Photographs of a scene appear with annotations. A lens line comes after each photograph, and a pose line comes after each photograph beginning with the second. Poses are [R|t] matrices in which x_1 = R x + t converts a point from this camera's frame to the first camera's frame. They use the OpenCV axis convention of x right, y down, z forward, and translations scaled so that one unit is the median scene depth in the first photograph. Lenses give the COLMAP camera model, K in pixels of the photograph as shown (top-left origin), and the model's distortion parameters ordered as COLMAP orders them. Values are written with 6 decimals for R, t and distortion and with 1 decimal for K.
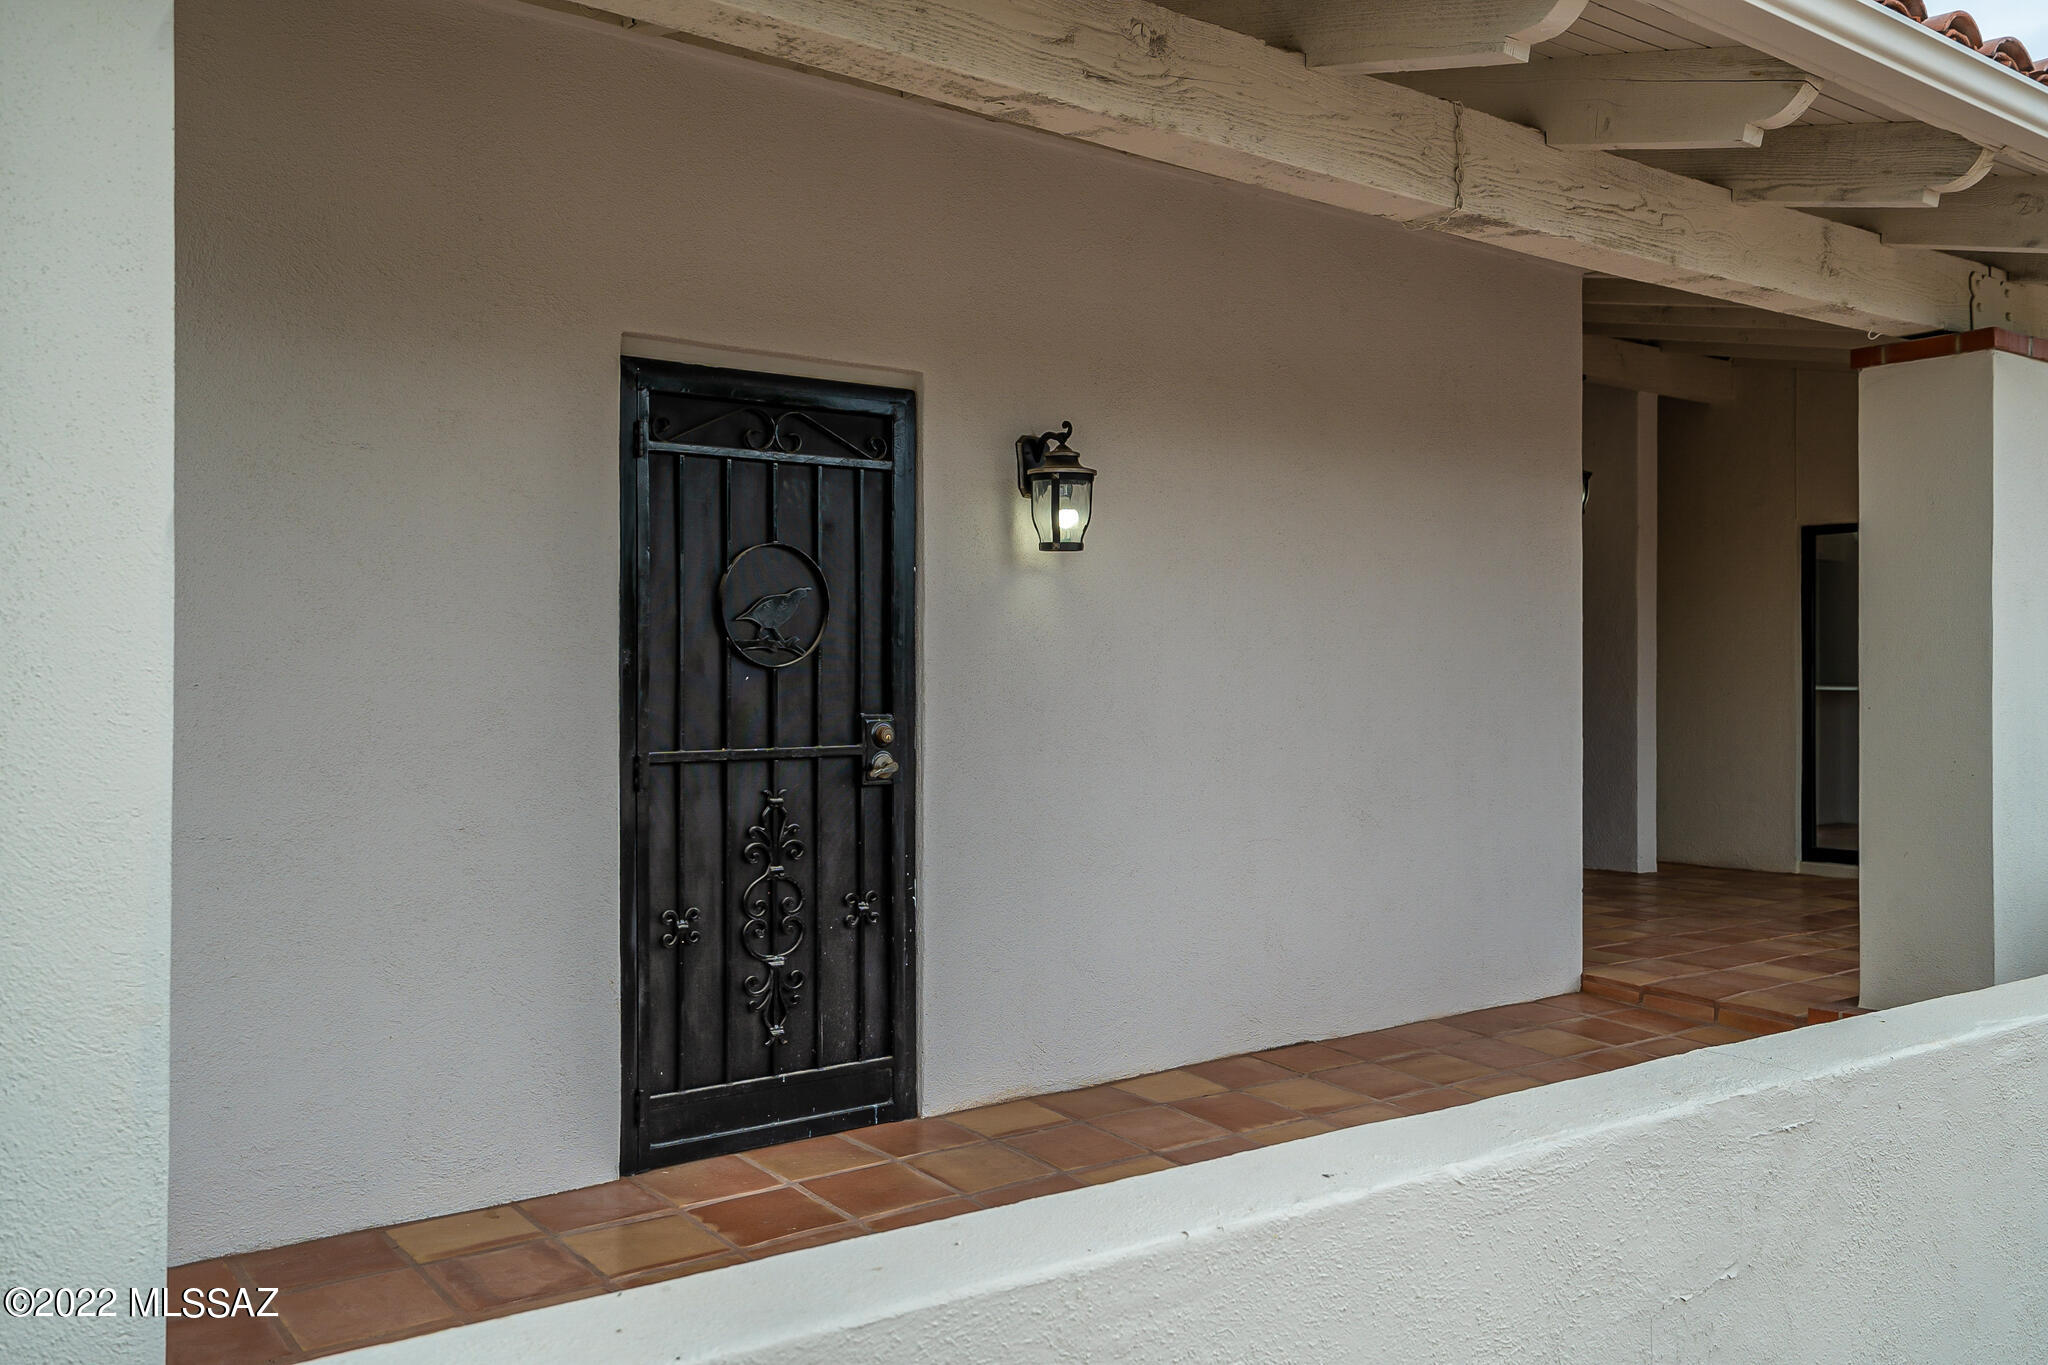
lens RADIAL K [[1649.9, 0, 1023.2], [0, 1649.9, 679.2], [0, 0, 1]] dist [0.015152, -0.009733]
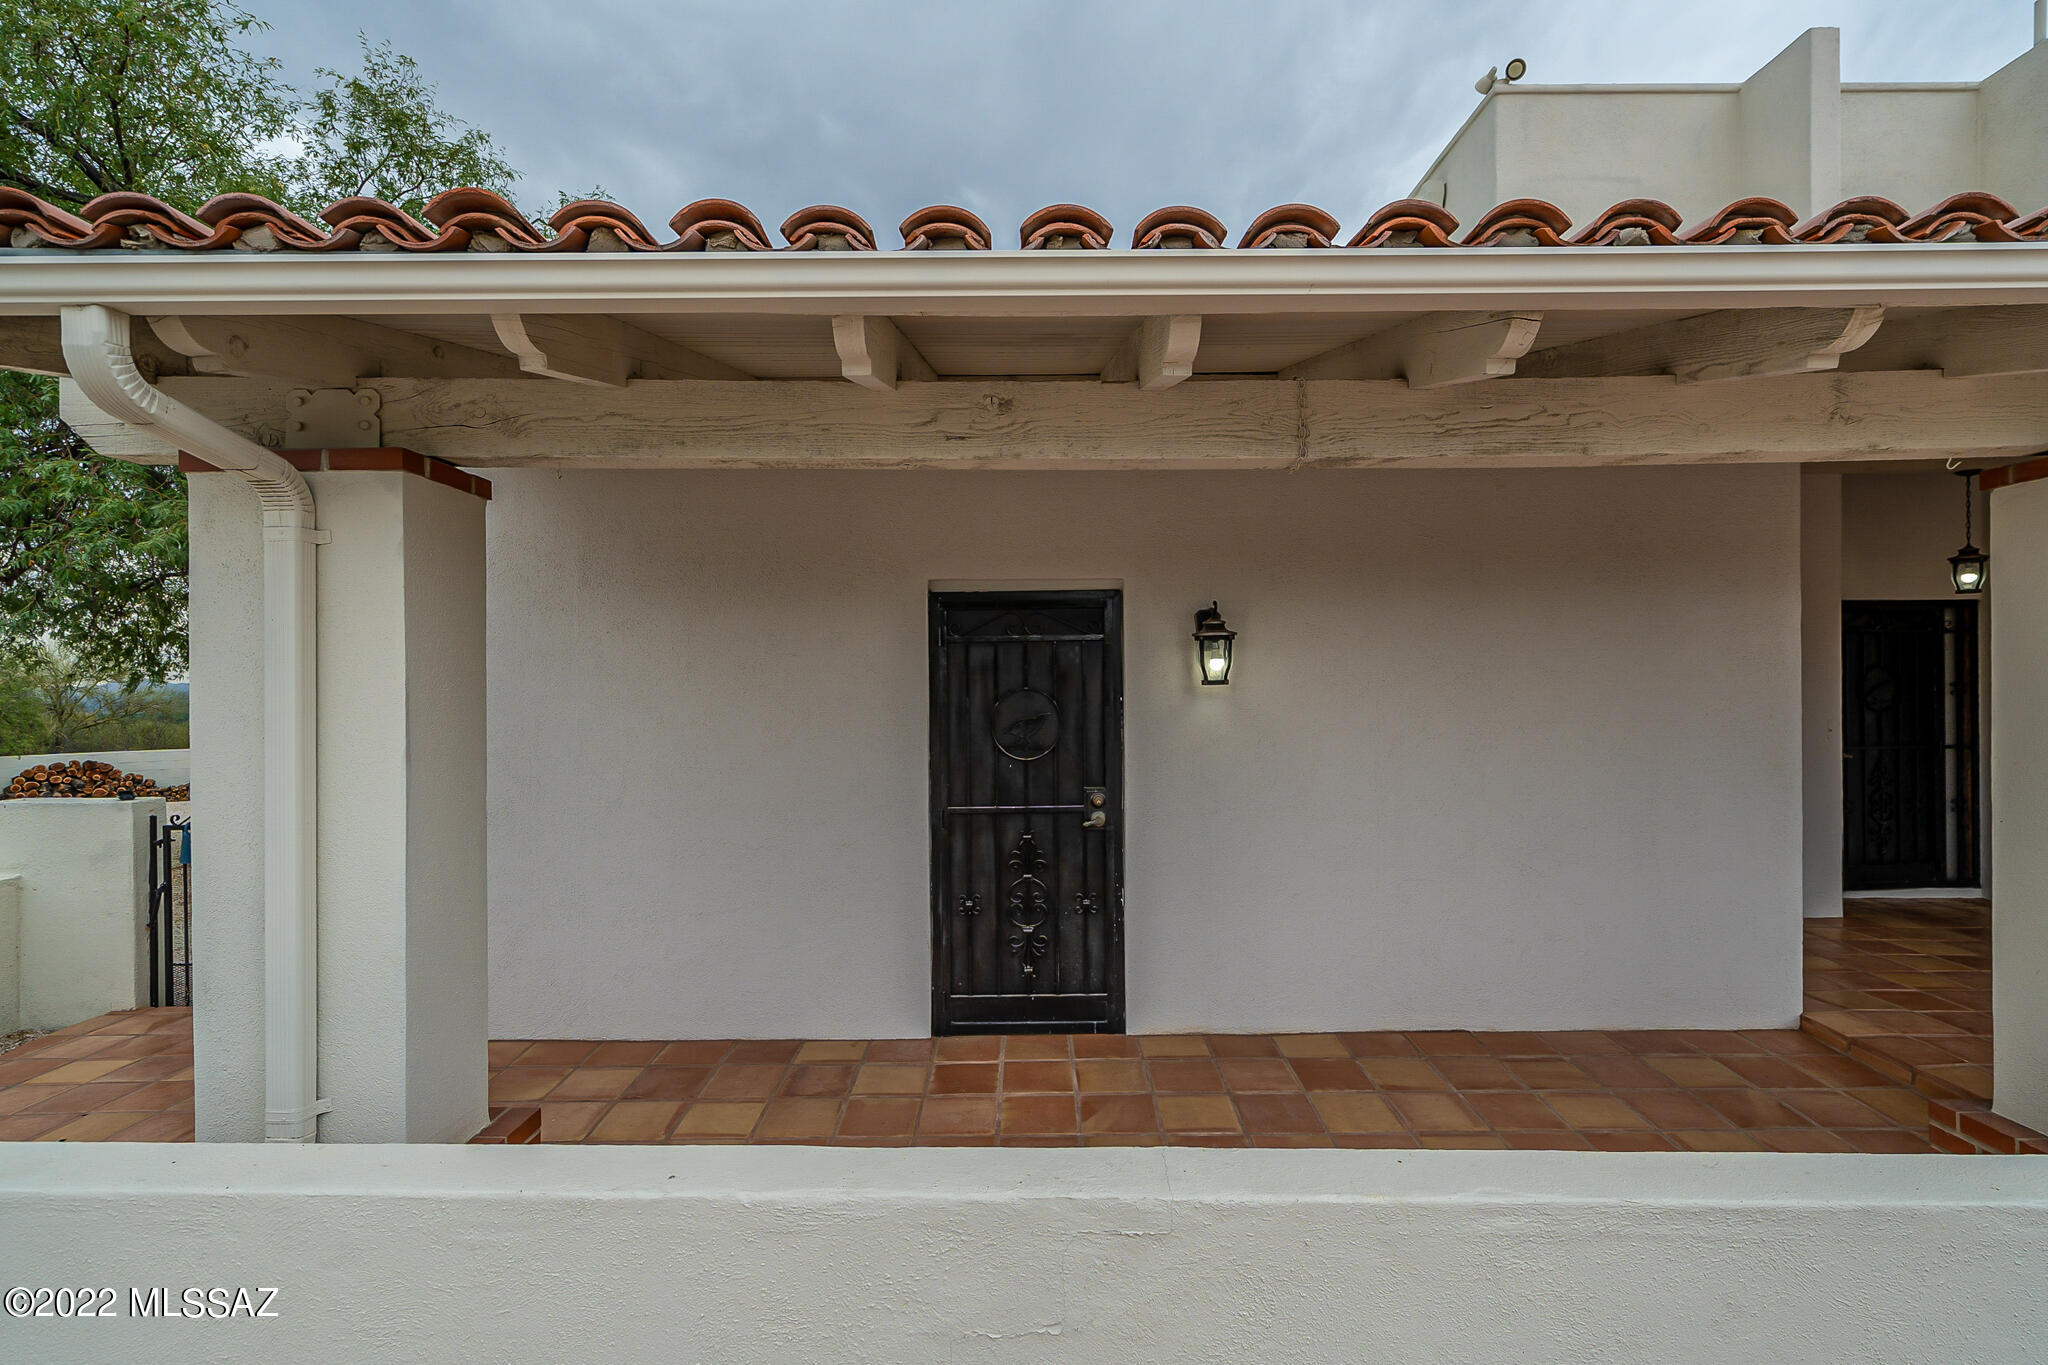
lens RADIAL K [[955.0, 0, 1025.0], [0, 955.0, 698.4], [0, 0, 1]] dist [0.001612, 0.000025]
pose [[0.799483, -0.001848, -0.600686, 0.462279], [0.007194, 0.999953, 0.006499, -0.080166], [0.600645, -0.009517, 0.799459, 0.202913]]
